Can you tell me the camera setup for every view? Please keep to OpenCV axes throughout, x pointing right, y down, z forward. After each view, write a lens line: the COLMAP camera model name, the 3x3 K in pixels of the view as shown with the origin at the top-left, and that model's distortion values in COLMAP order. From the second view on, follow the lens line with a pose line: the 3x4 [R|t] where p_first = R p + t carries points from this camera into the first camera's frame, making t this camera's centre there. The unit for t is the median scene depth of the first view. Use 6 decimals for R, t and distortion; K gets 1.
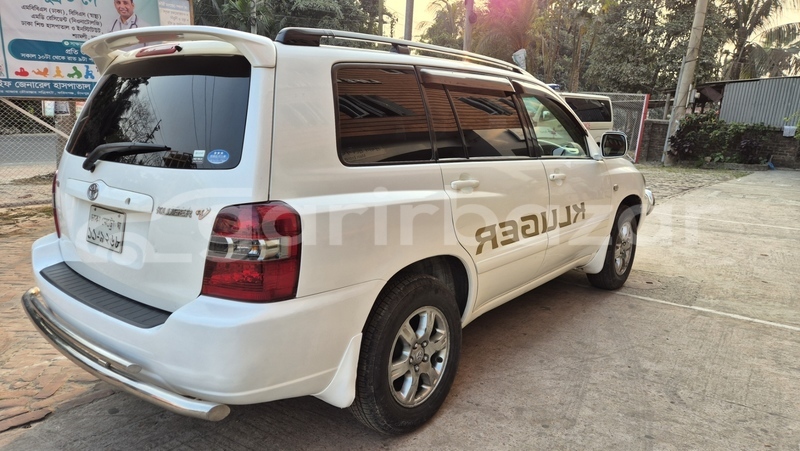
lens RADIAL K [[606.7, 0, 402.9], [0, 606.7, 213.8], [0, 0, 1]] dist [0.088546, -0.116740]
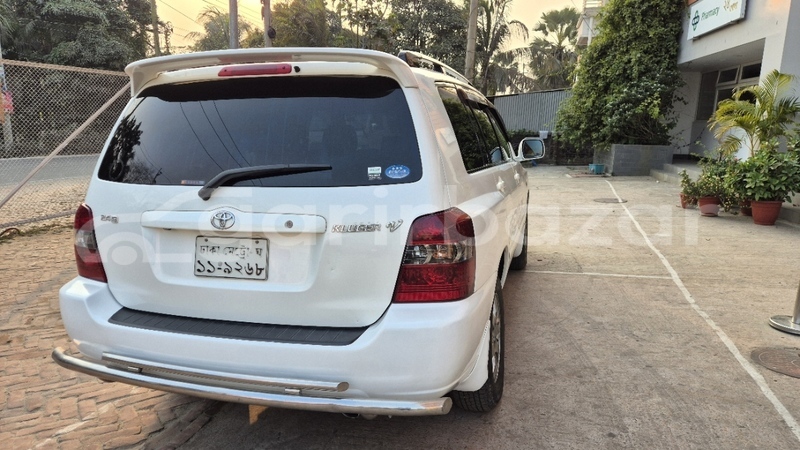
lens RADIAL K [[606.7, 0, 402.9], [0, 606.7, 213.3], [0, 0, 1]] dist [0.088546, -0.116740]
pose [[0.892433, -0.090618, 0.441987, -0.194829], [0.099721, 0.995012, 0.002652, -0.005926], [-0.440022, 0.041708, 0.897018, 0.012670]]
